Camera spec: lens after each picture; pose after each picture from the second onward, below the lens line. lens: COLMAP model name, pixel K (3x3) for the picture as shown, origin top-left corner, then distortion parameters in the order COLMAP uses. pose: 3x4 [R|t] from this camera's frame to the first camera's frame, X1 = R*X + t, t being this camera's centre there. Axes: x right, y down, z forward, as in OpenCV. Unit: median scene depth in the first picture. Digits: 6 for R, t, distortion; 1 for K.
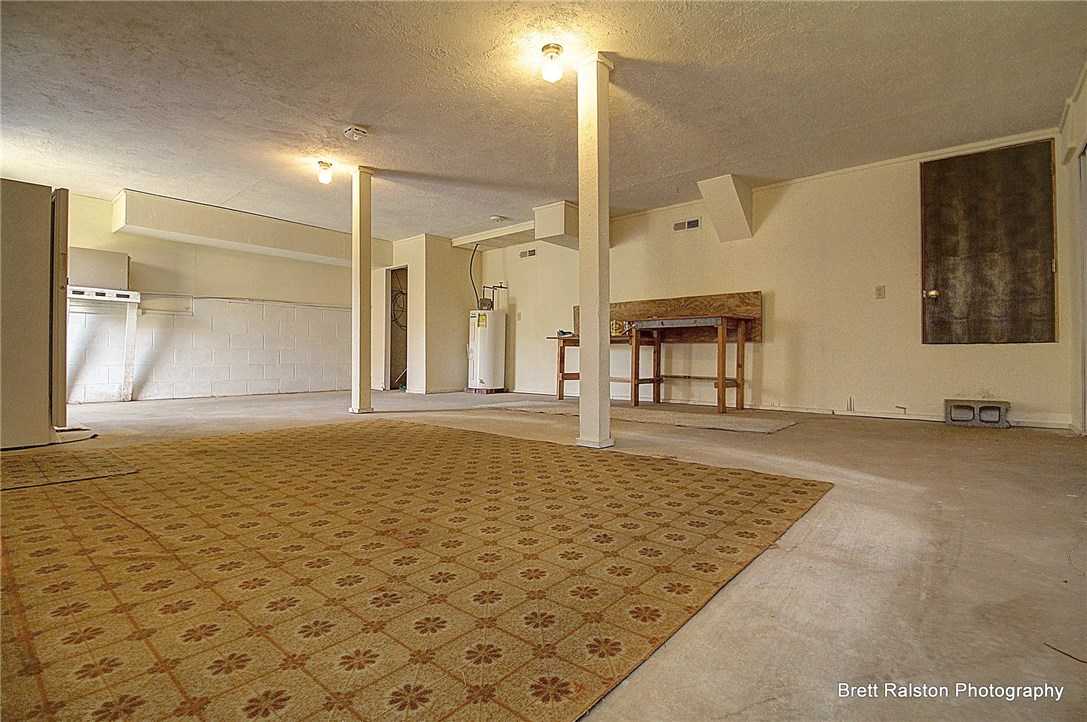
lens RADIAL K [[510.5, 0, 541.5], [0, 510.5, 357.6], [0, 0, 1]] dist [-0.003827, -0.007621]
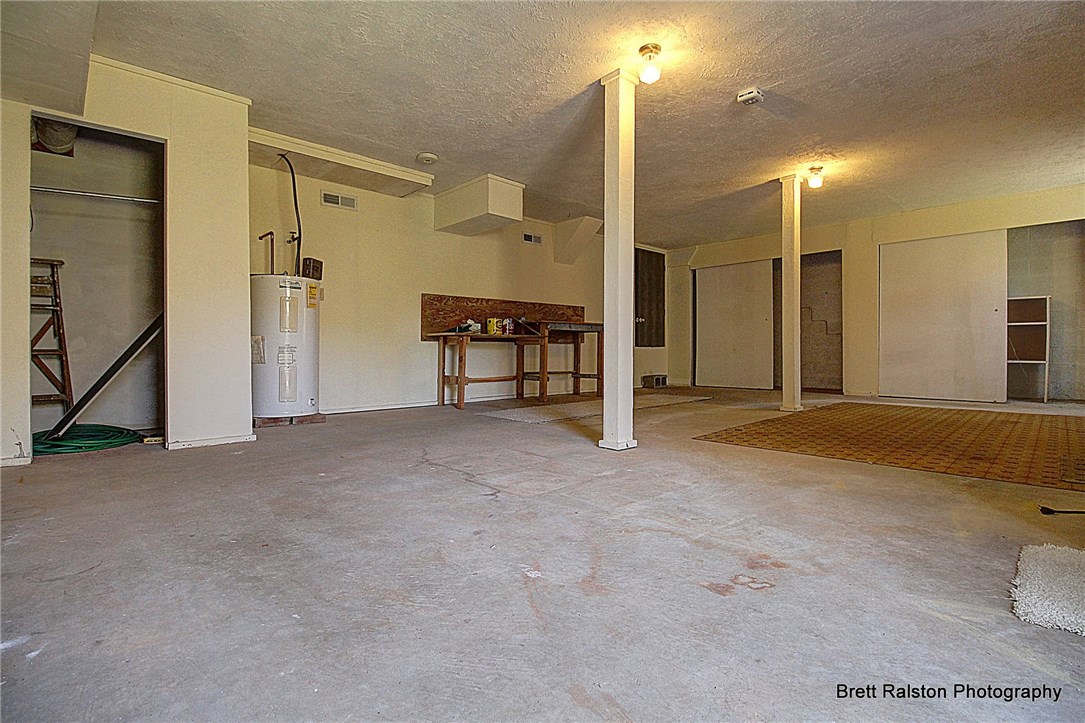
lens RADIAL K [[509.6, 0, 541.6], [0, 509.6, 357.7], [0, 0, 1]] dist [-0.003827, -0.007621]
pose [[0.094312, -0.013834, 0.995447, -1.866039], [0.005034, 0.999897, 0.013418, -0.021732], [-0.995530, 0.003746, 0.094372, 1.912310]]
